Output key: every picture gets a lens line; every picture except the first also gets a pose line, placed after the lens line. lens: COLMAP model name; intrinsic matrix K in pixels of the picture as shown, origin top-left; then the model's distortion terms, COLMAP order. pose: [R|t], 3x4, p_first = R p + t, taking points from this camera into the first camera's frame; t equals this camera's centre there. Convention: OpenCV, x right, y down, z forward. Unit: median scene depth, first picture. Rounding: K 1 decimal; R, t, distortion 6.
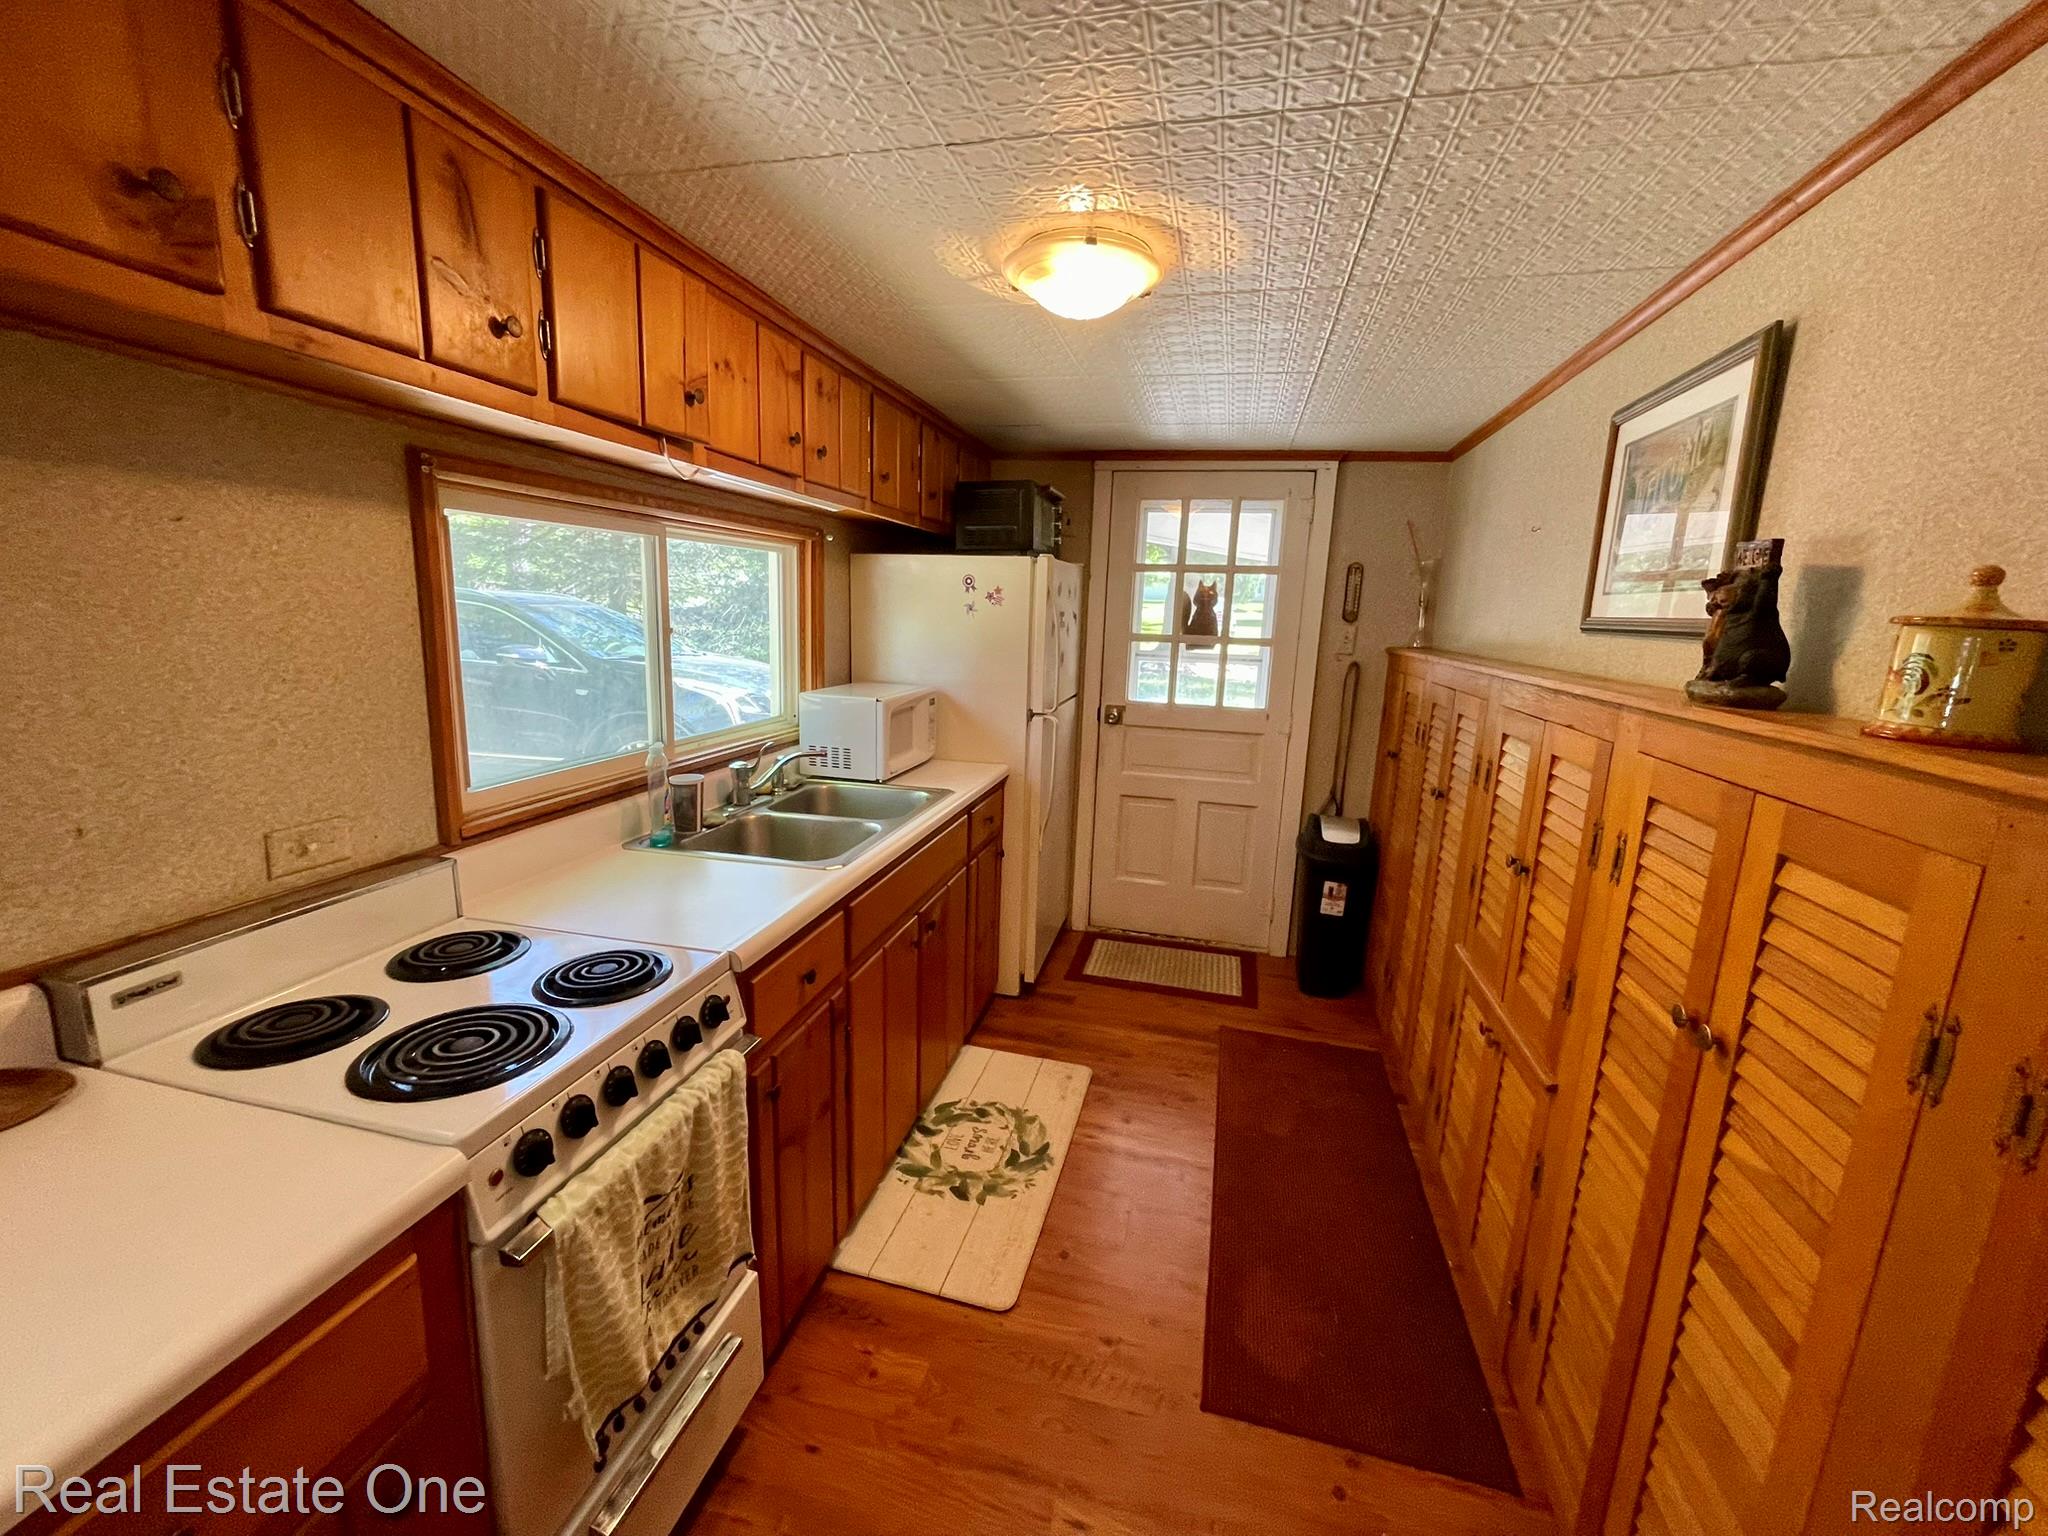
lens RADIAL K [[826.6, 0, 1020.2], [0, 826.6, 763.5], [0, 0, 1]] dist [-0.003227, -0.000218]
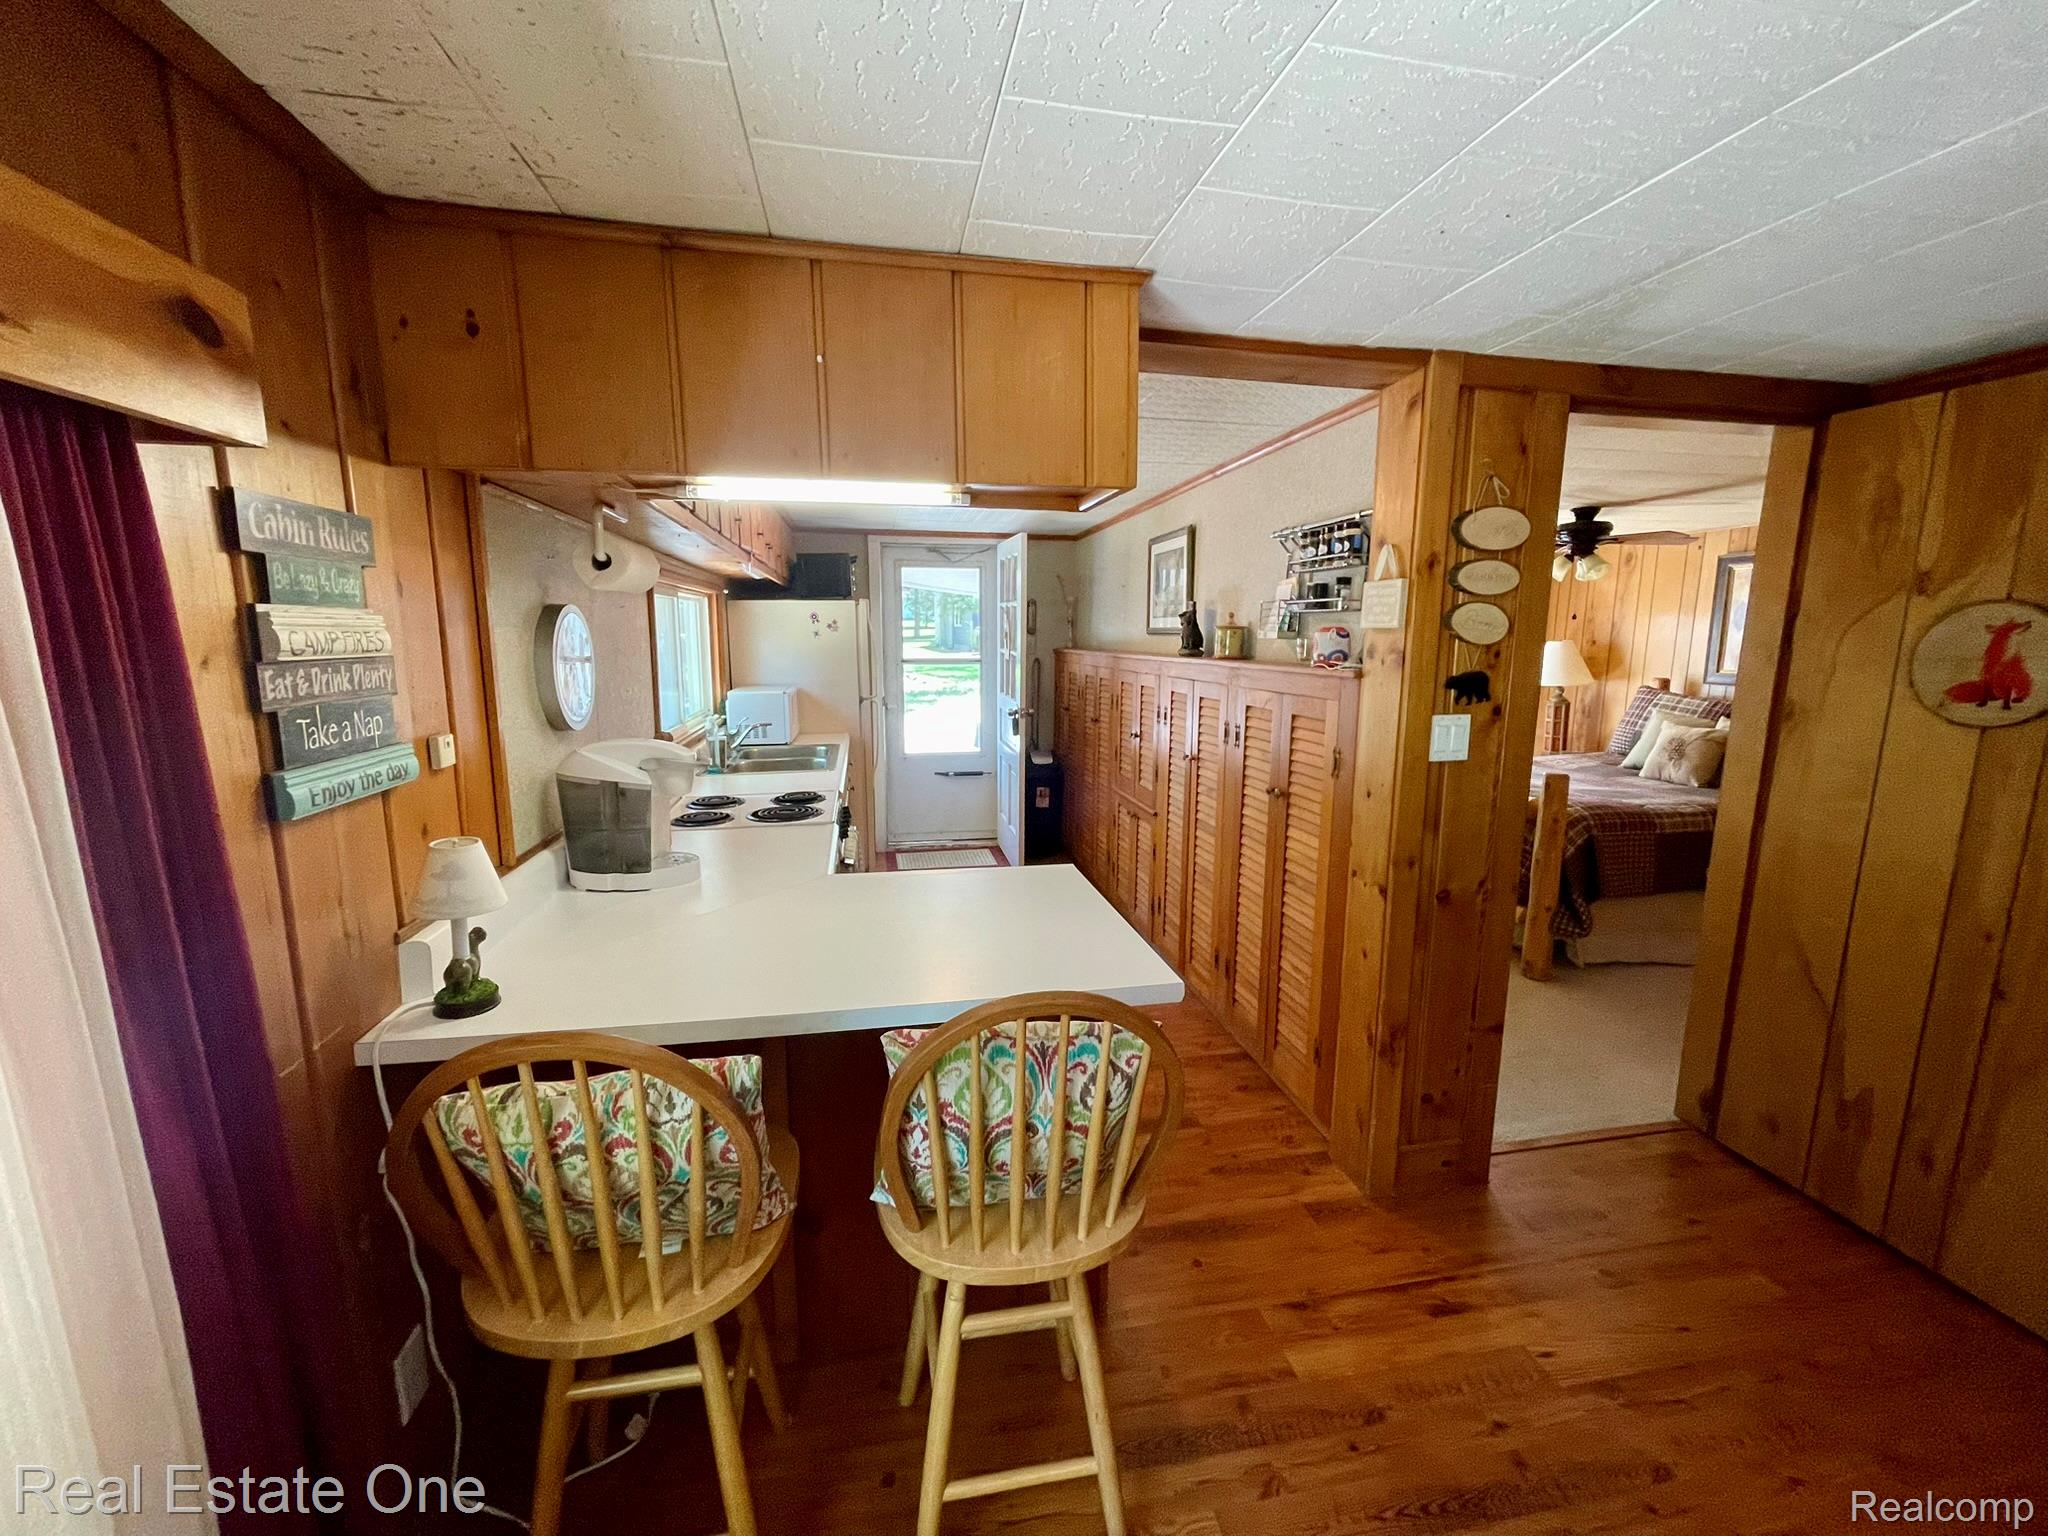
lens RADIAL K [[826.6, 0, 1020.2], [0, 826.6, 763.5], [0, 0, 1]] dist [-0.003227, -0.000218]
pose [[0.908306, -0.100962, 0.405940, -0.586149], [0.110178, 0.993912, 0.000670, 0.151902], [-0.403536, 0.044117, 0.913900, -0.907837]]
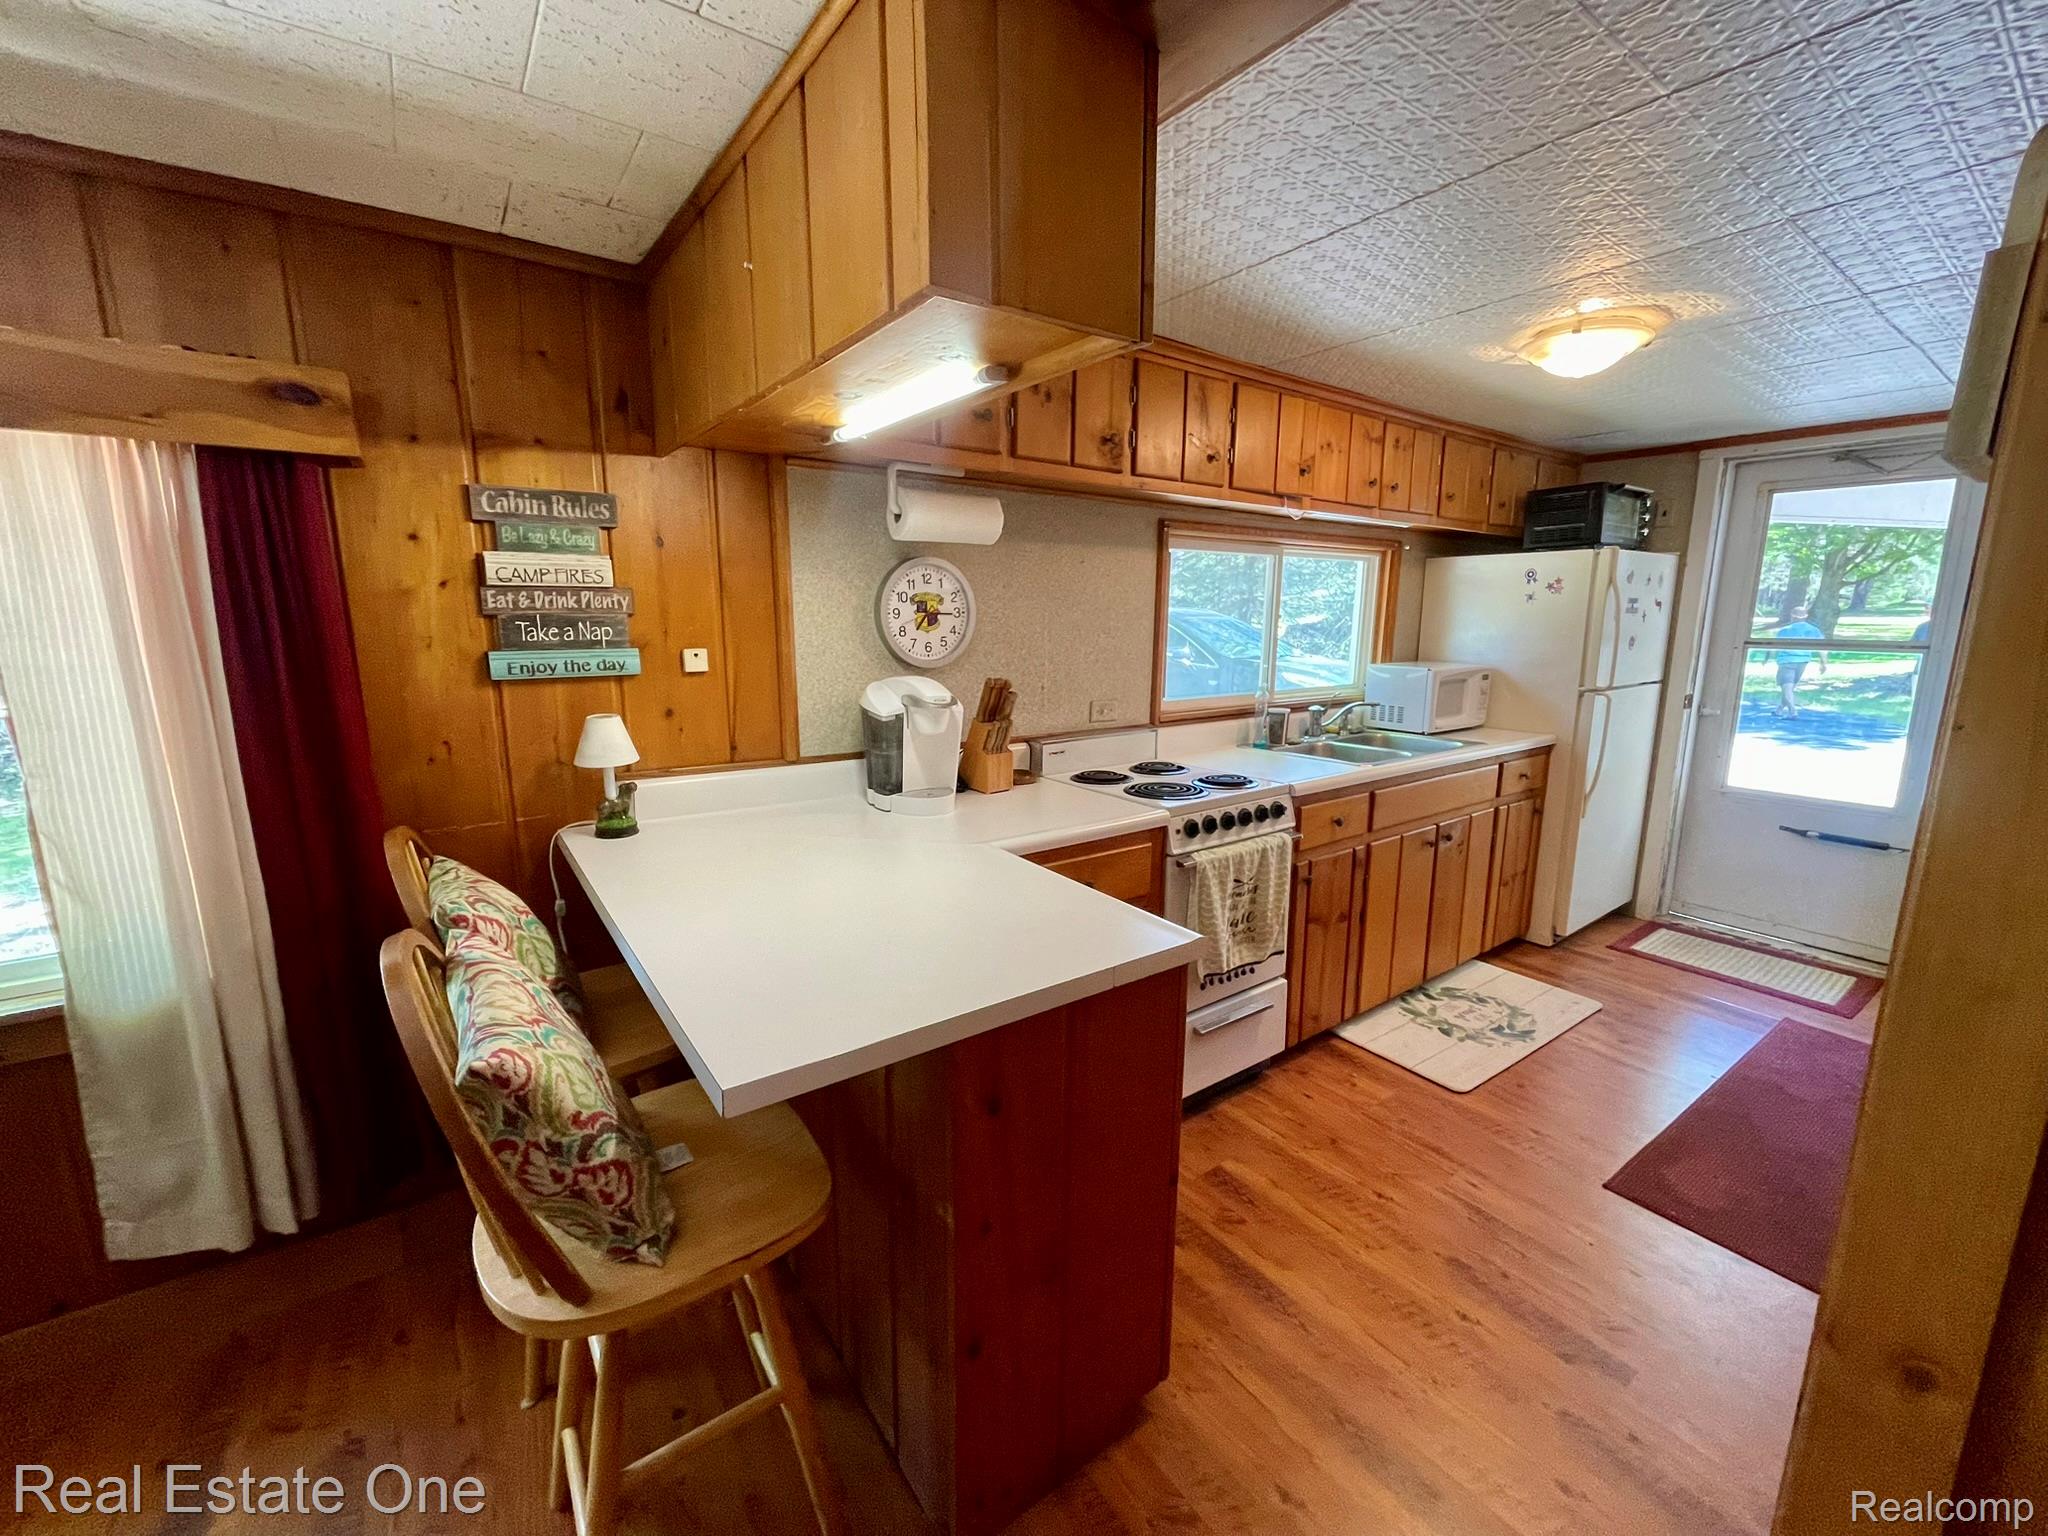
lens RADIAL K [[826.6, 0, 1020.2], [0, 826.6, 763.5], [0, 0, 1]] dist [-0.003227, -0.000218]
pose [[0.760529, 0.085213, -0.643689, 0.252483], [-0.099972, 0.994897, 0.013588, 0.158320], [0.641562, 0.054017, 0.765167, -0.534434]]
